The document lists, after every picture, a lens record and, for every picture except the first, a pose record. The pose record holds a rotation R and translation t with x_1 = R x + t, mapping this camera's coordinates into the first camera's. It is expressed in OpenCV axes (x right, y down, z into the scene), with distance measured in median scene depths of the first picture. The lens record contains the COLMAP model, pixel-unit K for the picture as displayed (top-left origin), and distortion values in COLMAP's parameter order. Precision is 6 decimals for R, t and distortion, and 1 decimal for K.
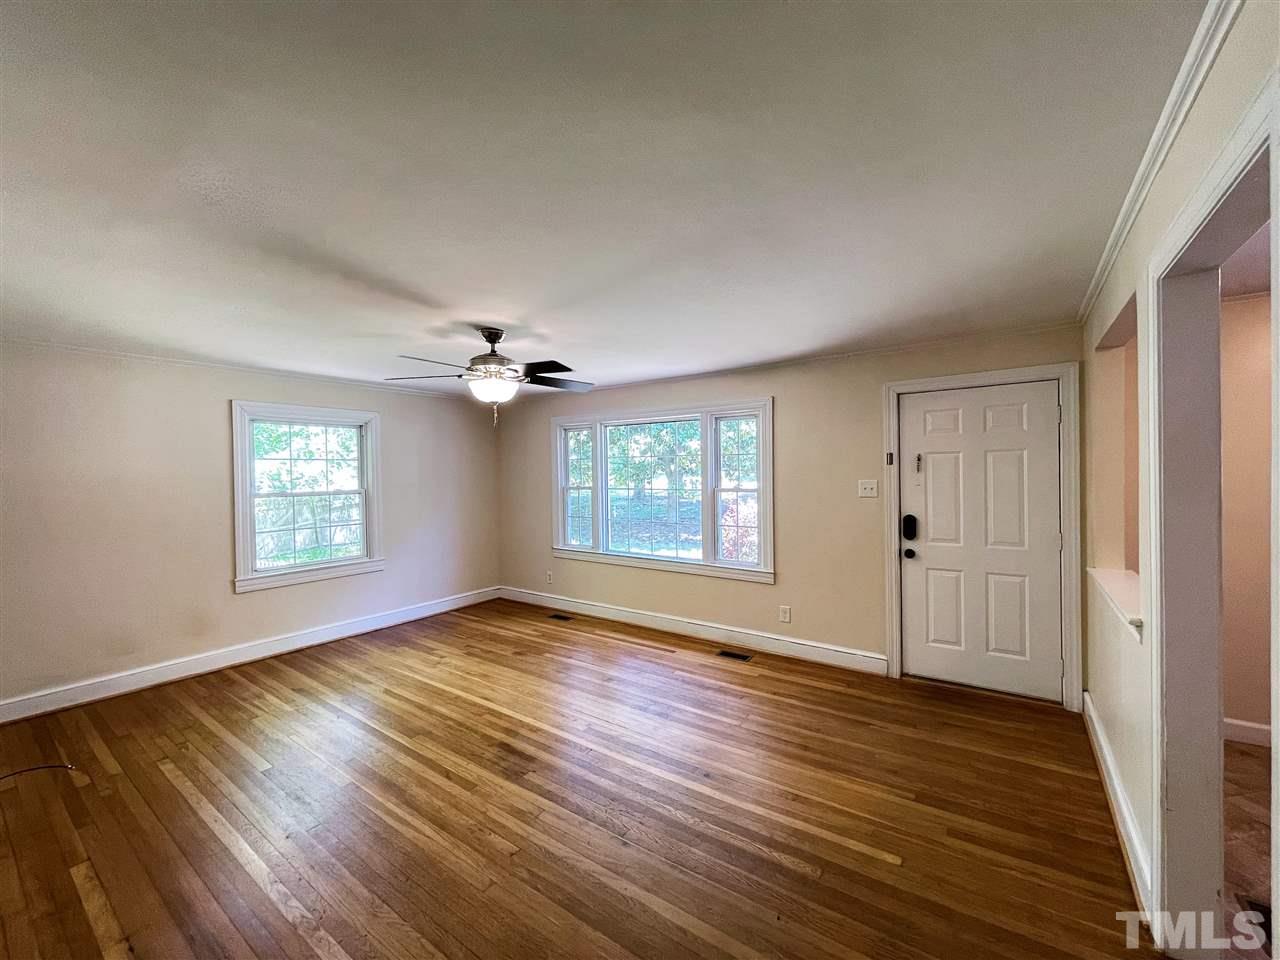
lens RADIAL K [[518.3, 0, 644.6], [0, 518.3, 477.4], [0, 0, 1]] dist [0.000689, -0.000005]
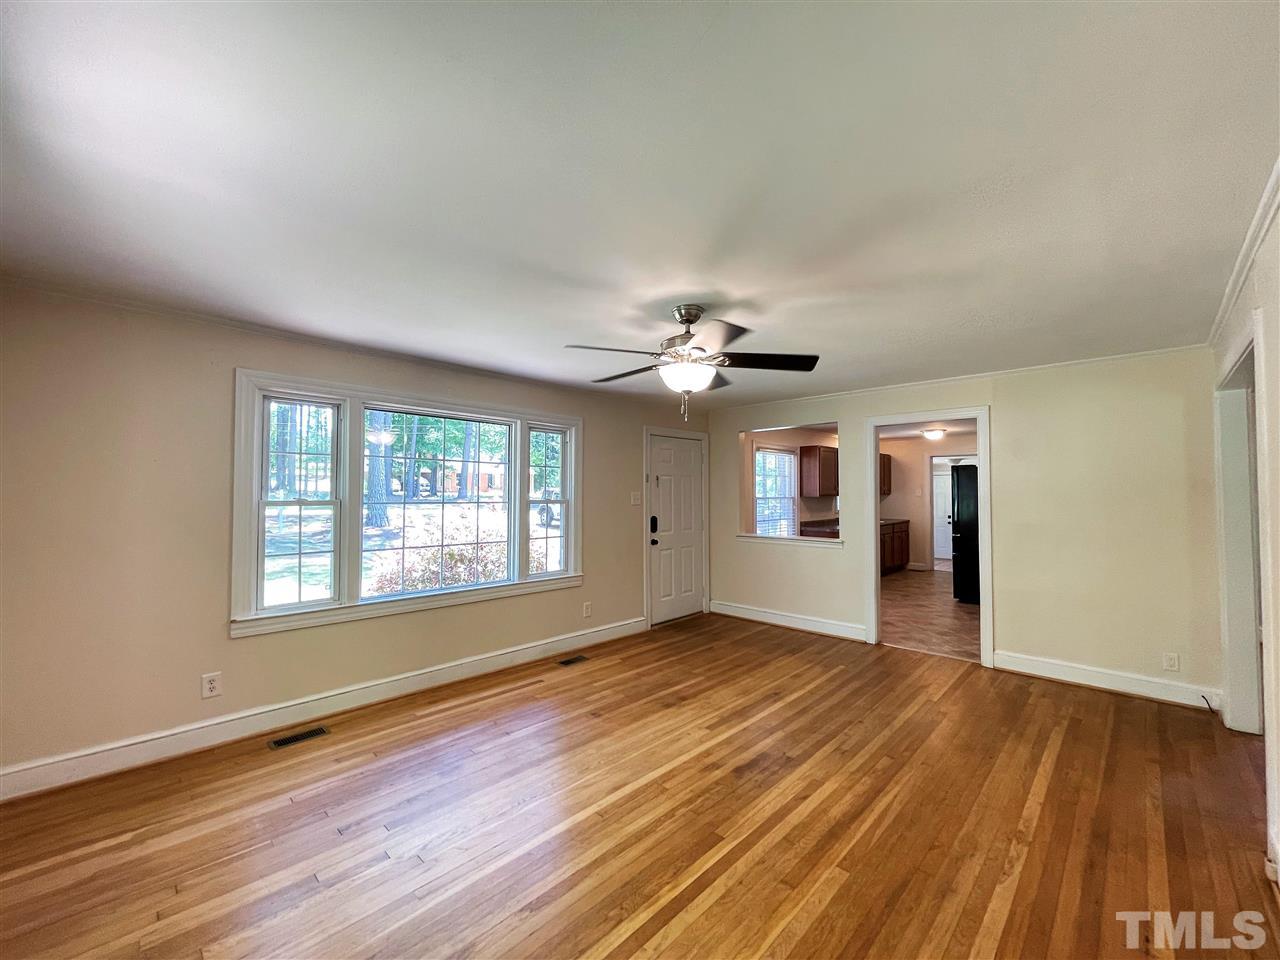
lens RADIAL K [[518.3, 0, 644.6], [0, 518.3, 477.4], [0, 0, 1]] dist [0.000689, -0.000005]
pose [[0.145716, 0.046906, 0.988214, -0.979416], [0.003503, 0.998845, -0.047927, 0.033647], [-0.989320, 0.010445, 0.145384, 0.818309]]
